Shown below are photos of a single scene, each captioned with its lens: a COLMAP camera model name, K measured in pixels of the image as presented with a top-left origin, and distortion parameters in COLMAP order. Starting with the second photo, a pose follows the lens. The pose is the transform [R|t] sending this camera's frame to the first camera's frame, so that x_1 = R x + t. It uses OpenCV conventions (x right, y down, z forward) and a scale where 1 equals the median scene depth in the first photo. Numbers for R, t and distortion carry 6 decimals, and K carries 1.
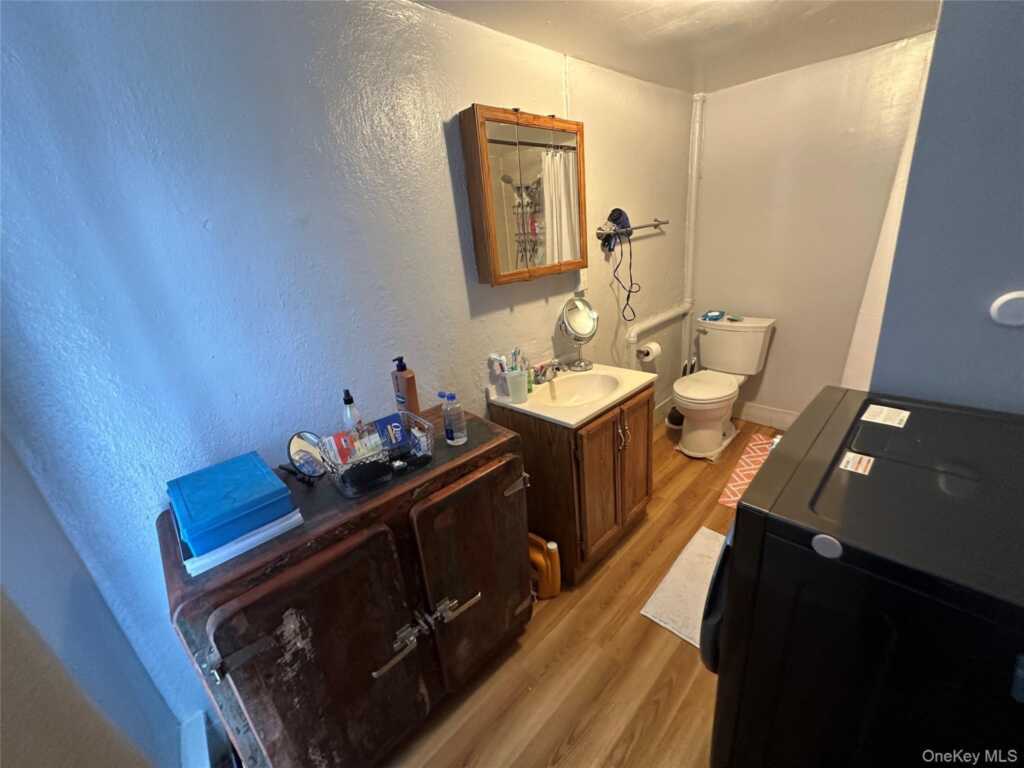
lens RADIAL K [[407.9, 0, 511.6], [0, 407.9, 382.7], [0, 0, 1]] dist [-0.003424, 0.000083]
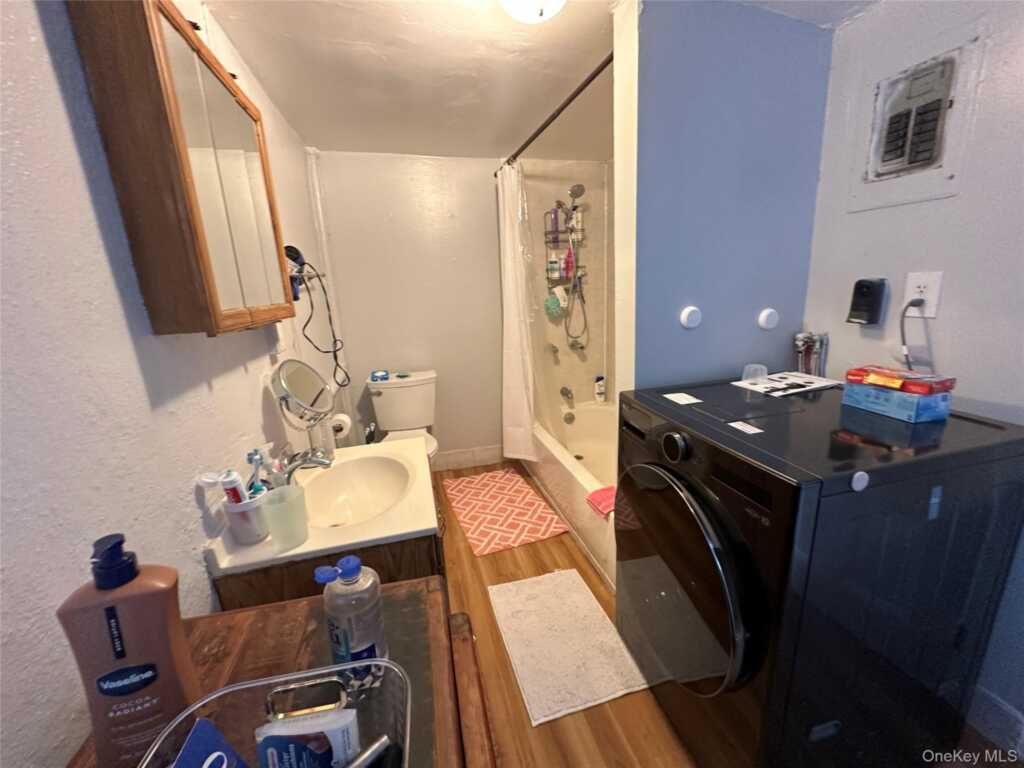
lens RADIAL K [[407.9, 0, 511.6], [0, 407.9, 382.7], [0, 0, 1]] dist [-0.003424, 0.000083]
pose [[0.496558, -0.134257, 0.857558, -0.264152], [0.297605, 0.954414, -0.022904, -0.055937], [-0.815390, 0.266587, 0.513878, 0.417138]]
